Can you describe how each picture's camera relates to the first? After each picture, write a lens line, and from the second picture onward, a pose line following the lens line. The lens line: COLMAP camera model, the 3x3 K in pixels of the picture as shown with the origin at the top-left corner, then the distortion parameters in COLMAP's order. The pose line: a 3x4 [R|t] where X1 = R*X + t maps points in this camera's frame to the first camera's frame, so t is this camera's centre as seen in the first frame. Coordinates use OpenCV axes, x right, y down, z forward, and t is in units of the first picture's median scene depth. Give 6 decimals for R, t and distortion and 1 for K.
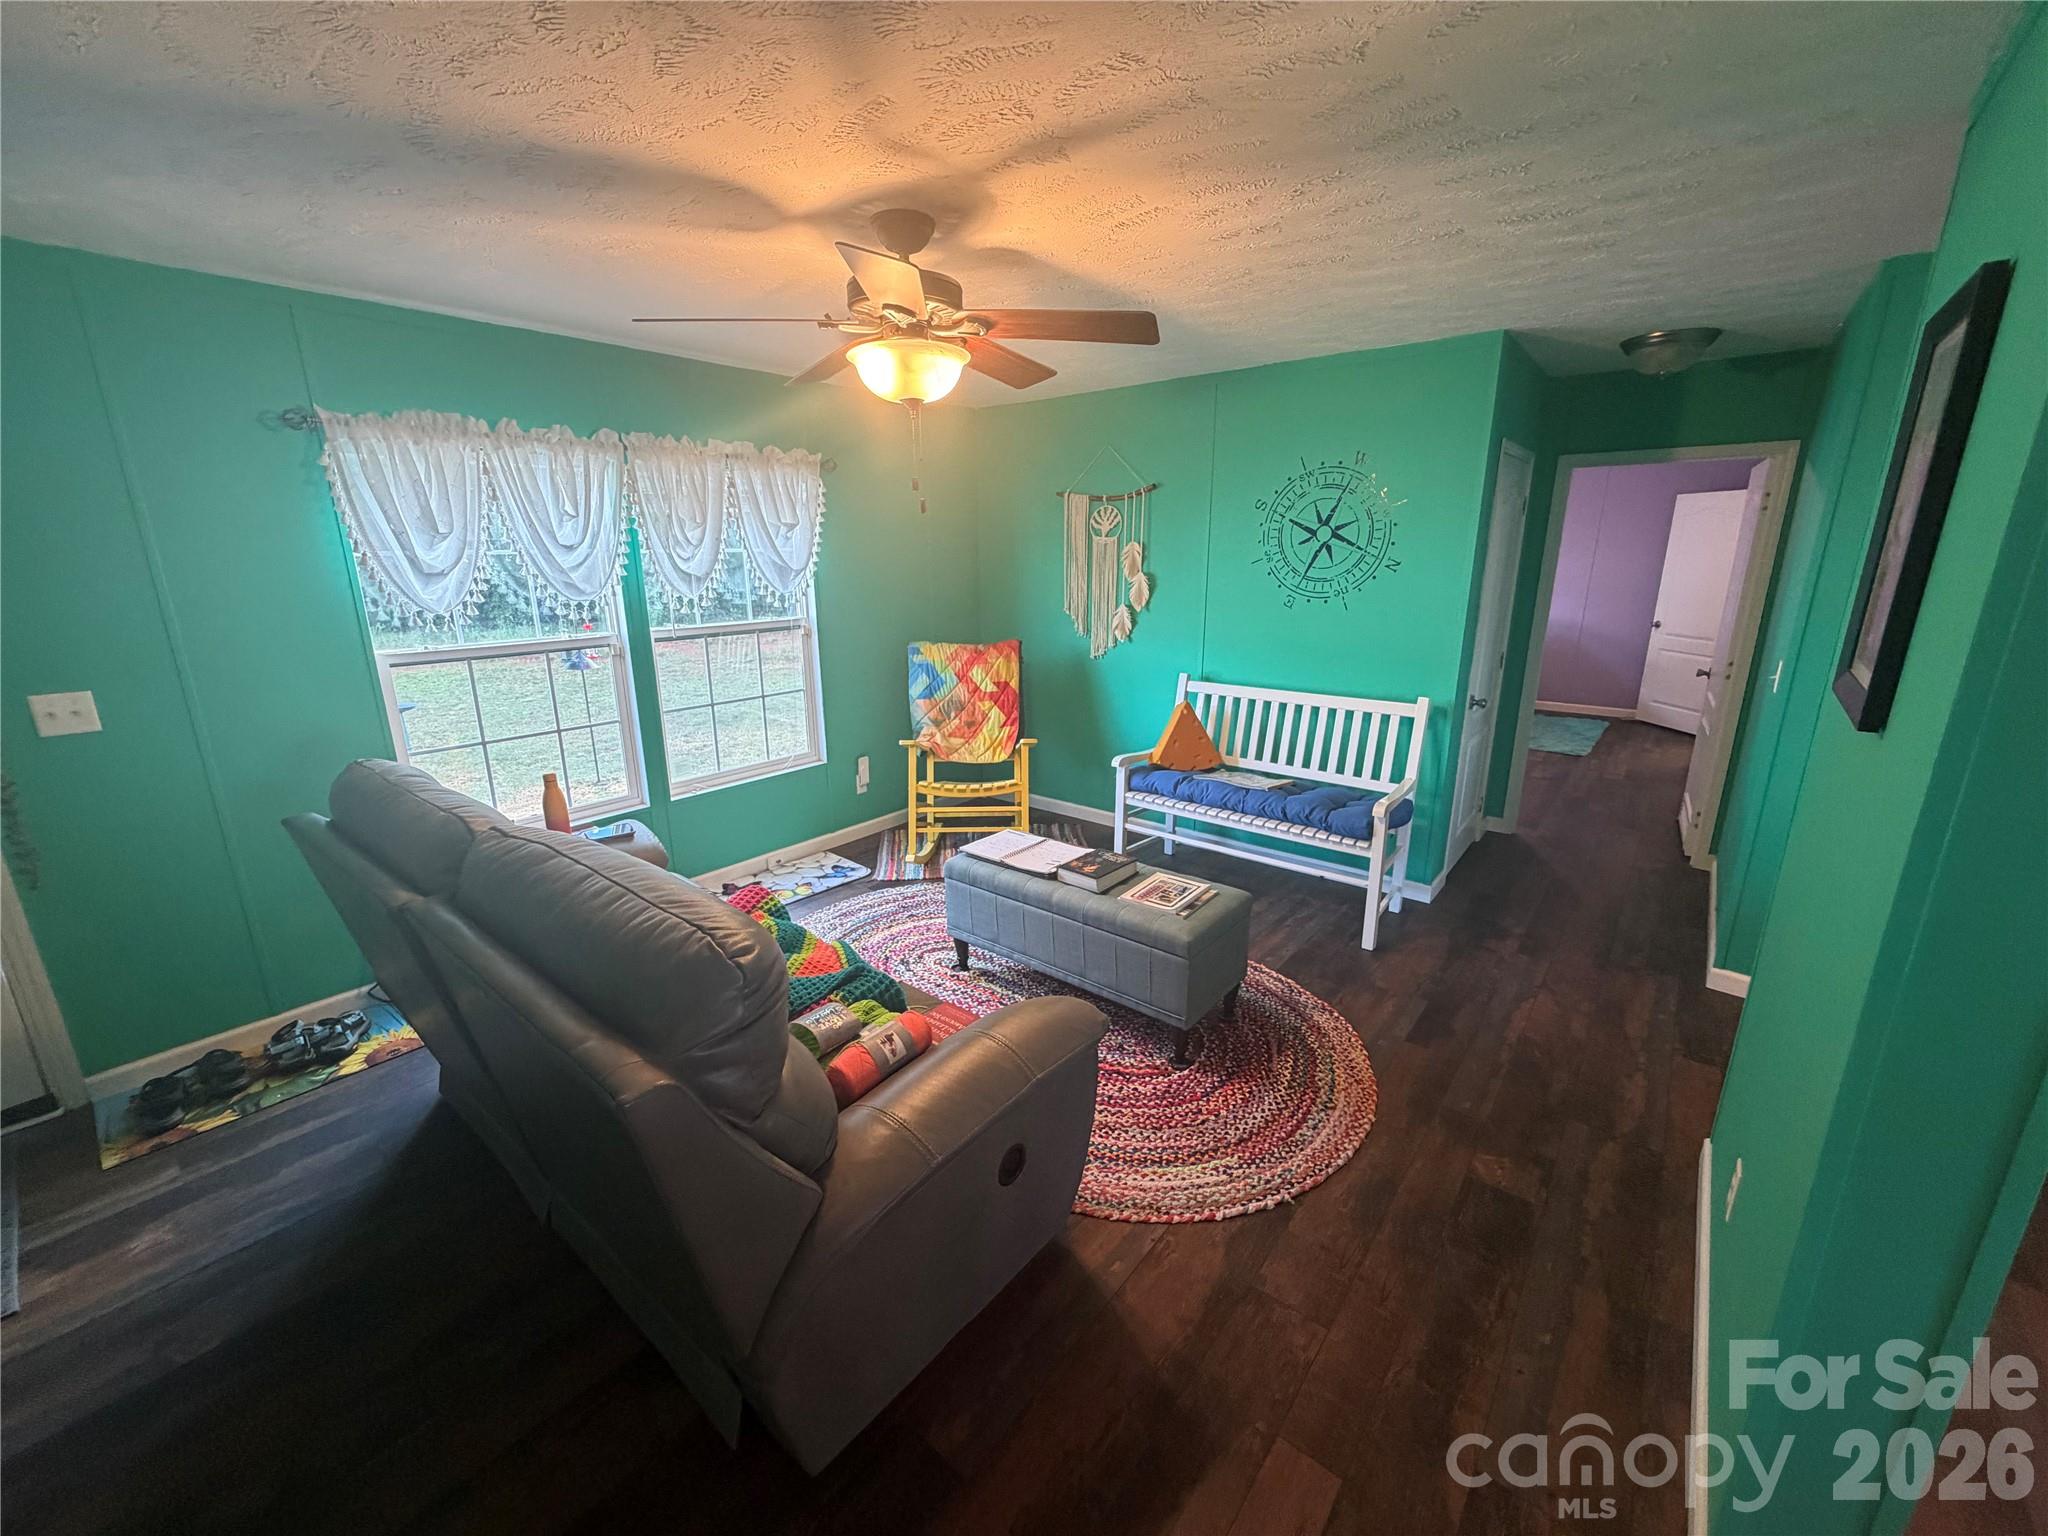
lens RADIAL K [[818.1, 0, 1022.2], [0, 818.1, 771.3], [0, 0, 1]] dist [0.000480, 0.000039]
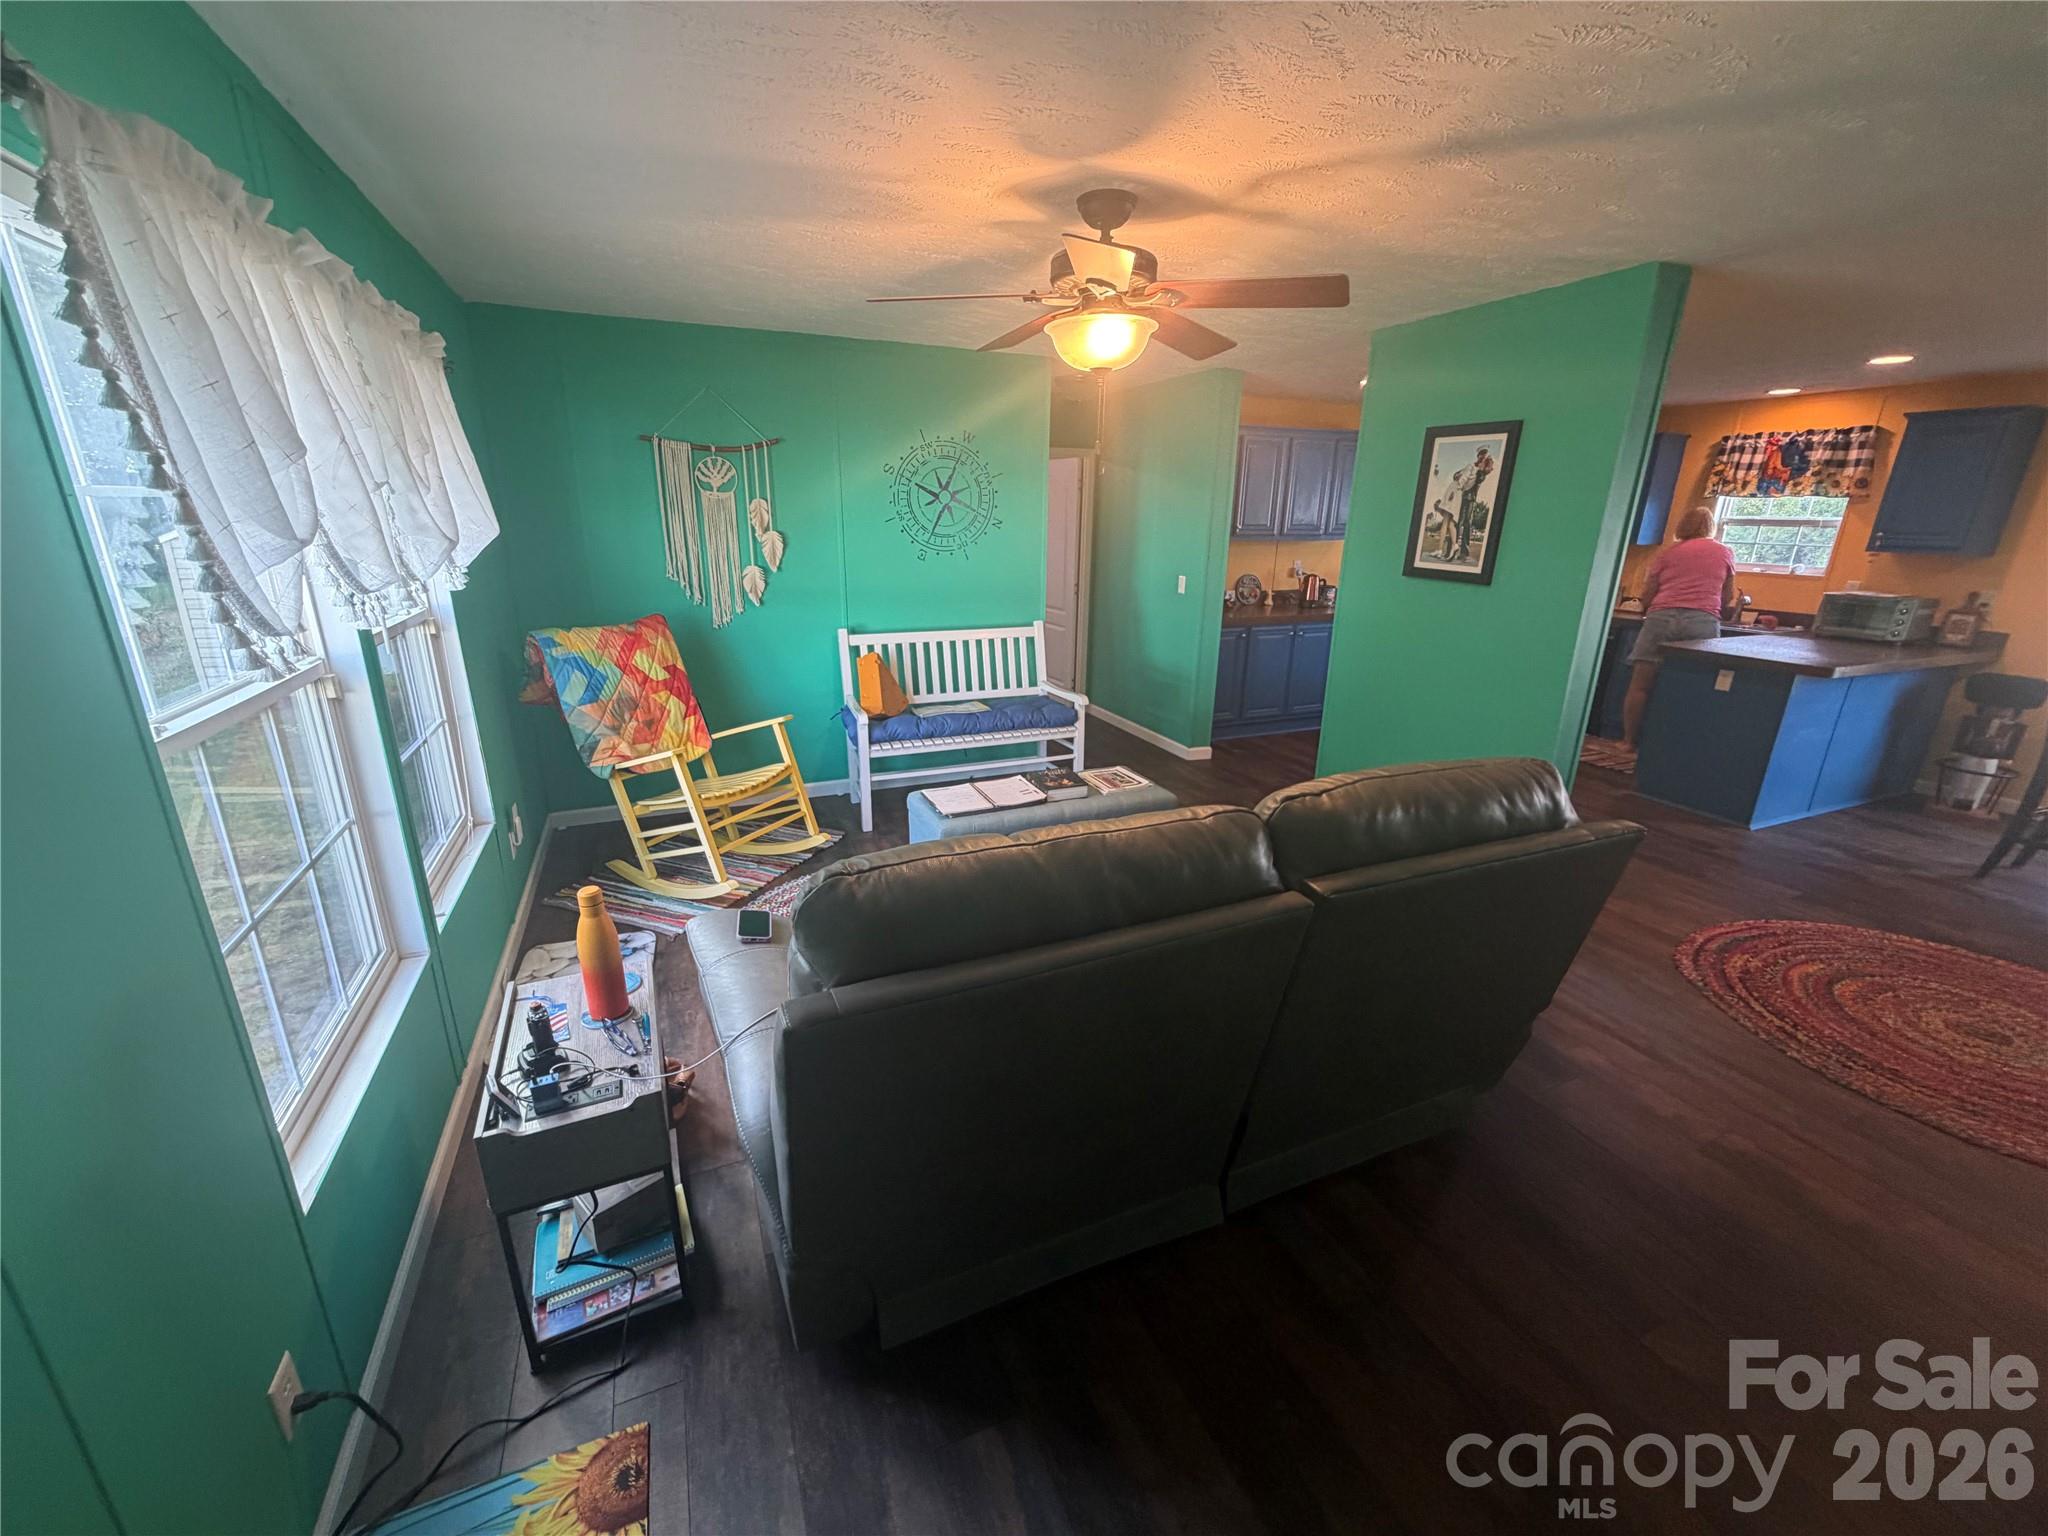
lens RADIAL K [[818.1, 0, 1021.4], [0, 818.1, 768.2], [0, 0, 1]] dist [0.000480, 0.000039]
pose [[0.456311, -0.254326, 0.852700, -0.702560], [0.217300, 0.961120, 0.170378, -0.086290], [-0.862879, 0.107547, 0.493835, 0.346857]]
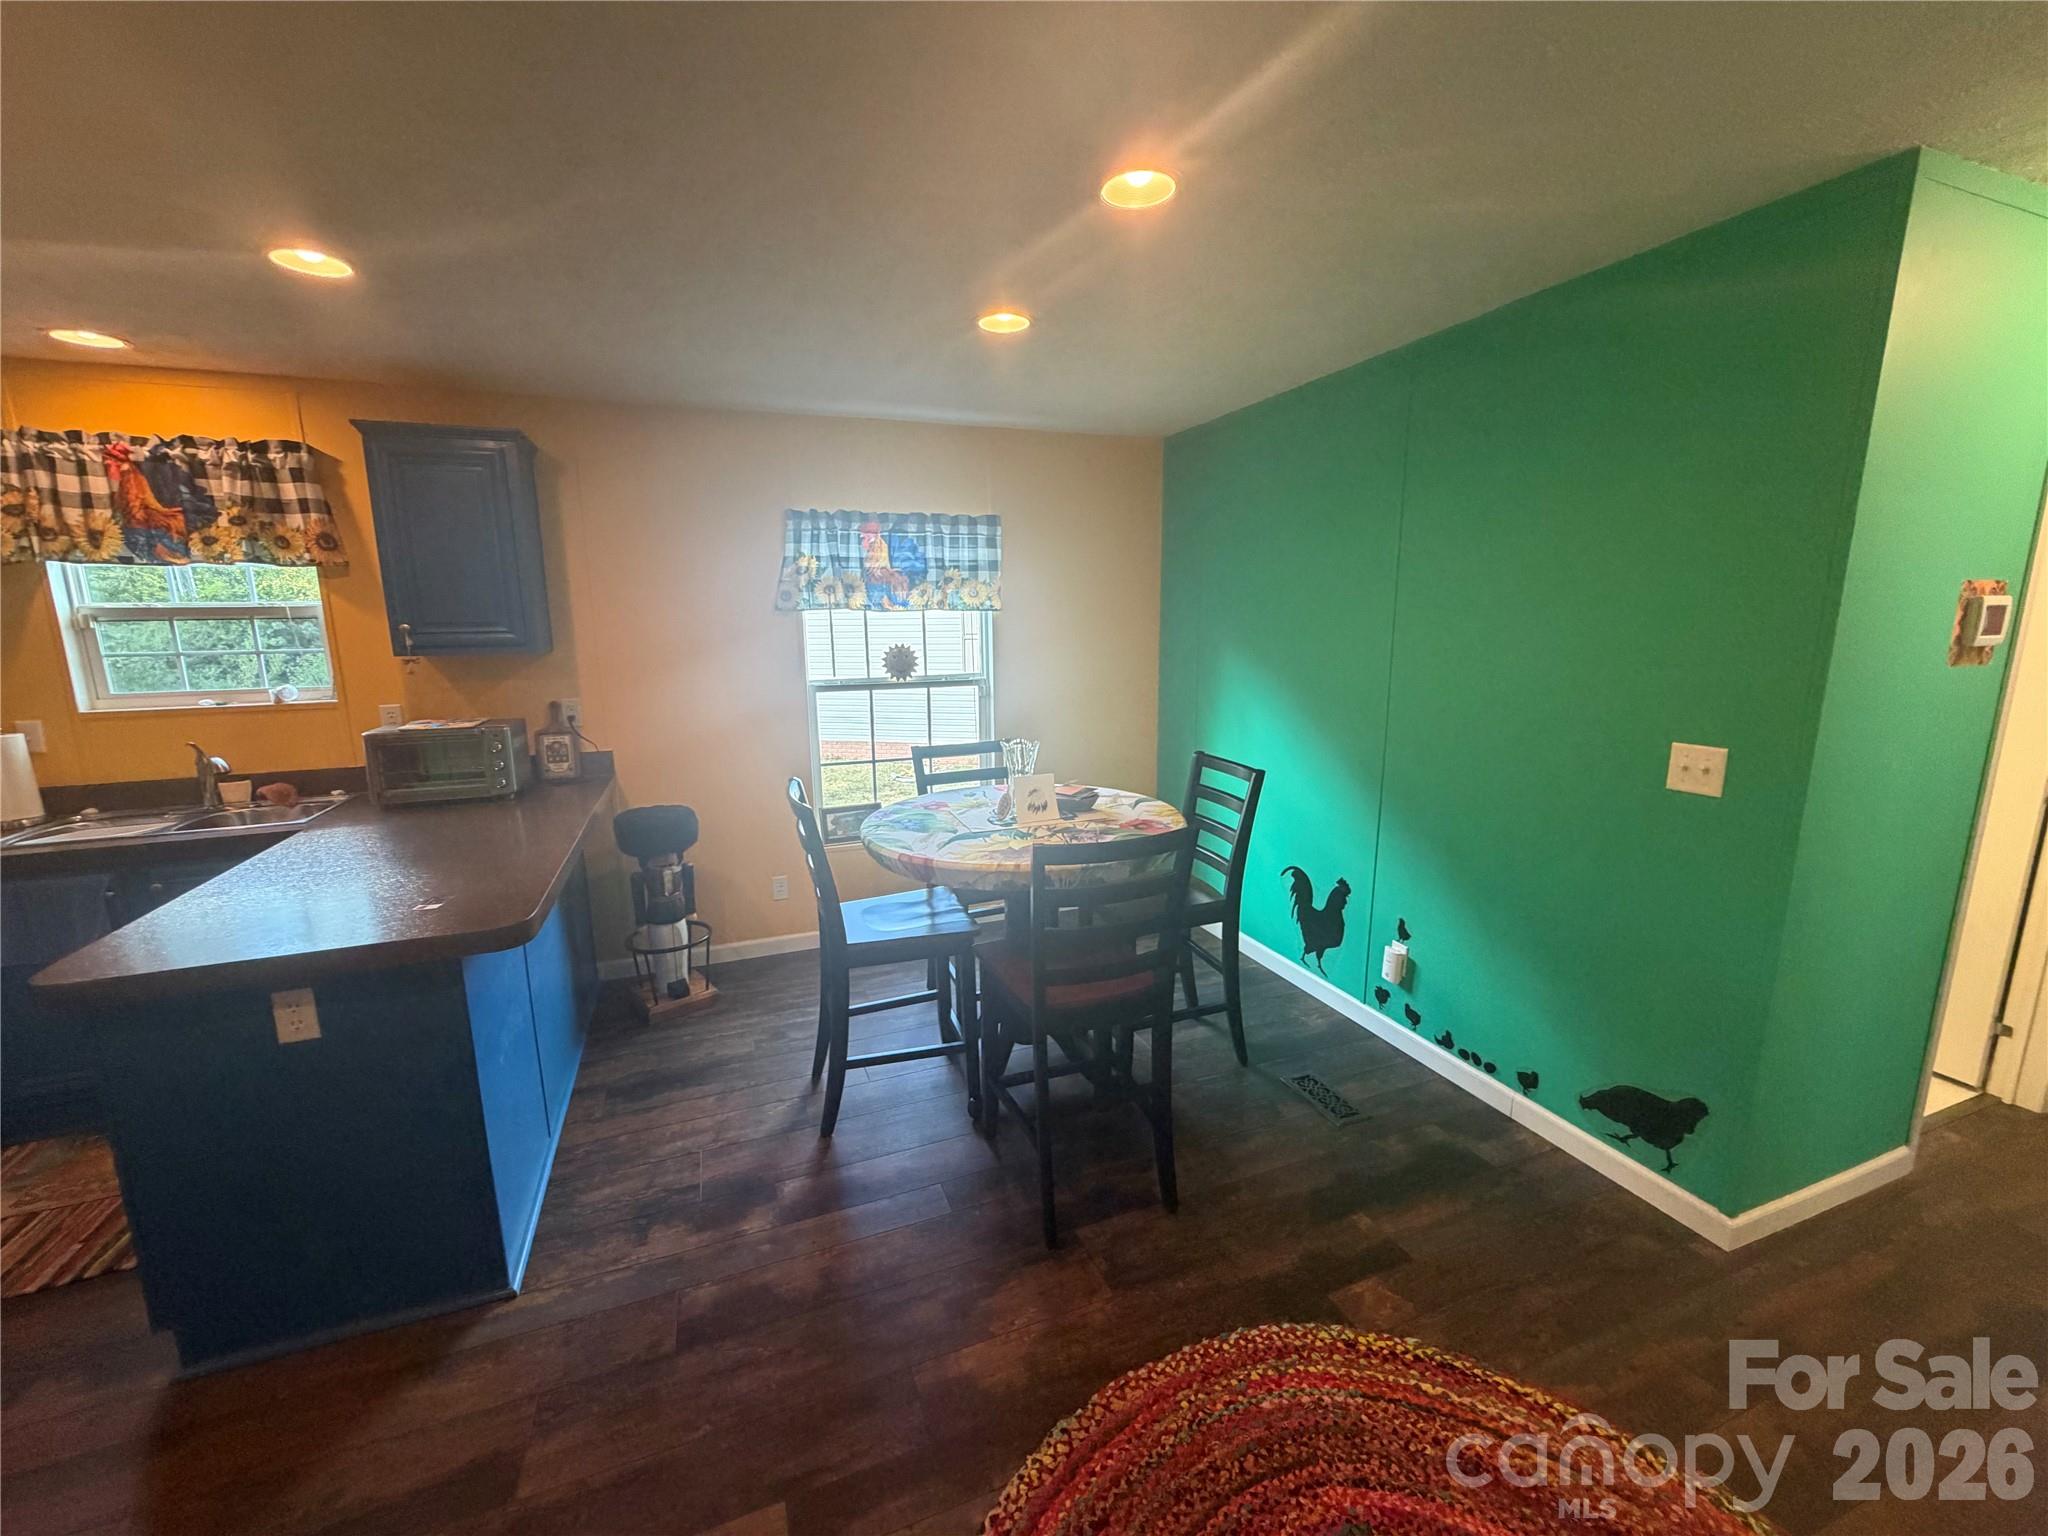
lens RADIAL K [[818.1, 0, 1019.5], [0, 818.1, 766.6], [0, 0, 1]] dist [0.000480, 0.000039]
pose [[-0.868392, -0.075660, 0.490072, 0.250545], [0.148929, 0.902873, 0.403287, -0.029194], [-0.472985, 0.423197, -0.772780, 0.141825]]
